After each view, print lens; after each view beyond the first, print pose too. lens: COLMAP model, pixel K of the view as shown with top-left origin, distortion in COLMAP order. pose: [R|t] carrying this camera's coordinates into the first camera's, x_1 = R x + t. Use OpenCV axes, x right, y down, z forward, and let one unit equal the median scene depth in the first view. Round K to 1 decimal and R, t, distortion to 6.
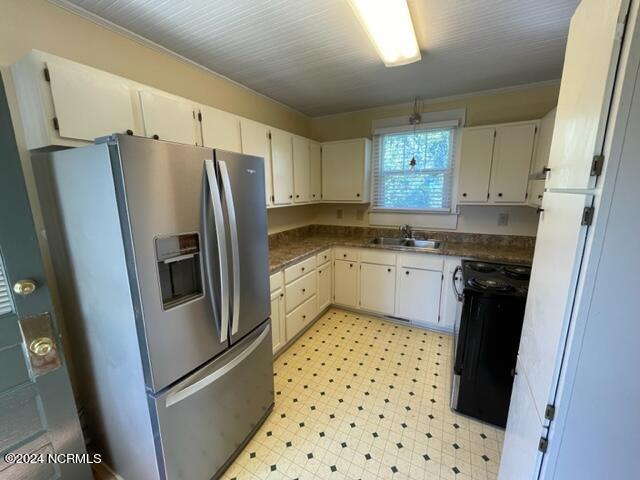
lens RADIAL K [[256.8, 0, 319.8], [0, 256.8, 241.9], [0, 0, 1]] dist [-0.001657, -0.000035]
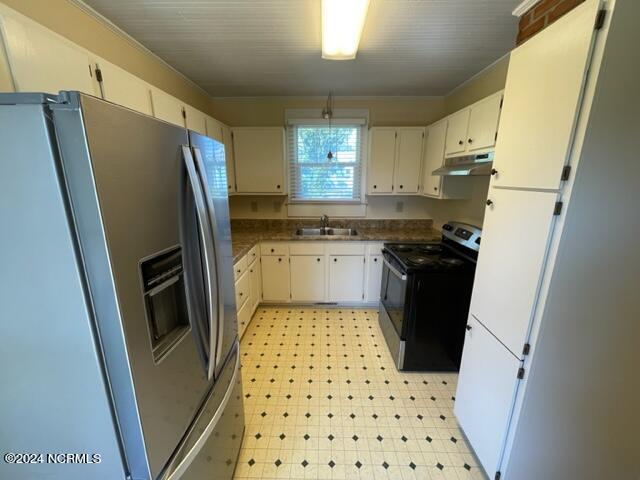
lens RADIAL K [[256.8, 0, 319.8], [0, 256.8, 241.9], [0, 0, 1]] dist [-0.001657, -0.000035]
pose [[0.892280, -0.095748, 0.441213, -0.177533], [0.077291, 0.995222, 0.059667, -0.023514], [-0.444818, -0.019138, 0.895416, 0.070257]]
